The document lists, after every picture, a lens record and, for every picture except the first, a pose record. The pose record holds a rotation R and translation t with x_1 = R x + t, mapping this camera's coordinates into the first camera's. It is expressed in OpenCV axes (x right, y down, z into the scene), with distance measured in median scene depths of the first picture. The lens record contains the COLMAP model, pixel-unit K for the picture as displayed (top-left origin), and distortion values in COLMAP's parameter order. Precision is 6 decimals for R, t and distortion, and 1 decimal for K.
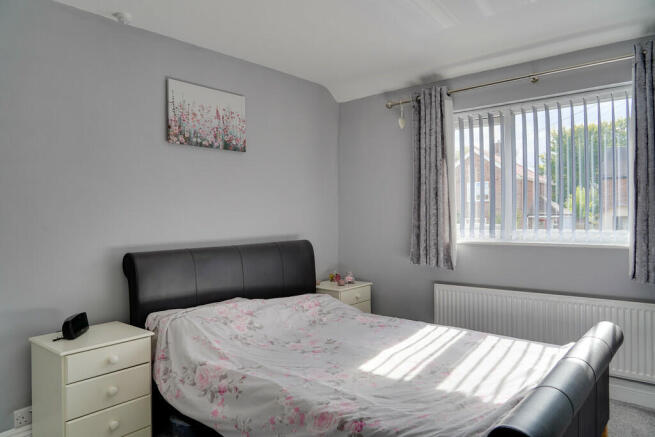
lens RADIAL K [[453.6, 0, 327.9], [0, 453.6, 215.1], [0, 0, 1]] dist [-0.024882, 0.004846]
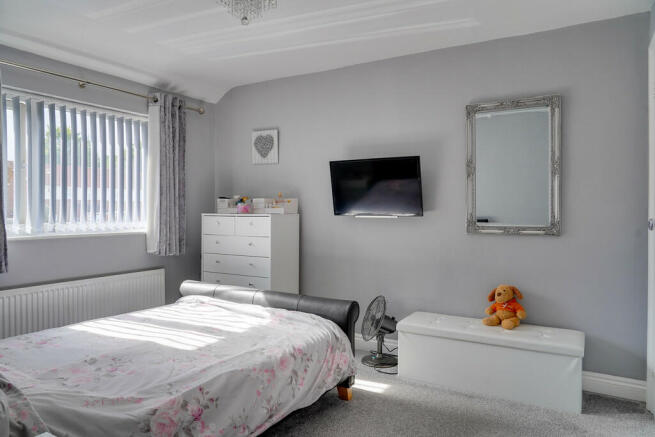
lens RADIAL K [[453.6, 0, 327.9], [0, 453.6, 215.1], [0, 0, 1]] dist [-0.024882, 0.004846]
pose [[-0.173164, -0.003292, 0.984888, -1.036434], [-0.002333, 0.999993, 0.002932, 0.015128], [-0.984890, -0.001790, -0.173170, 0.859806]]
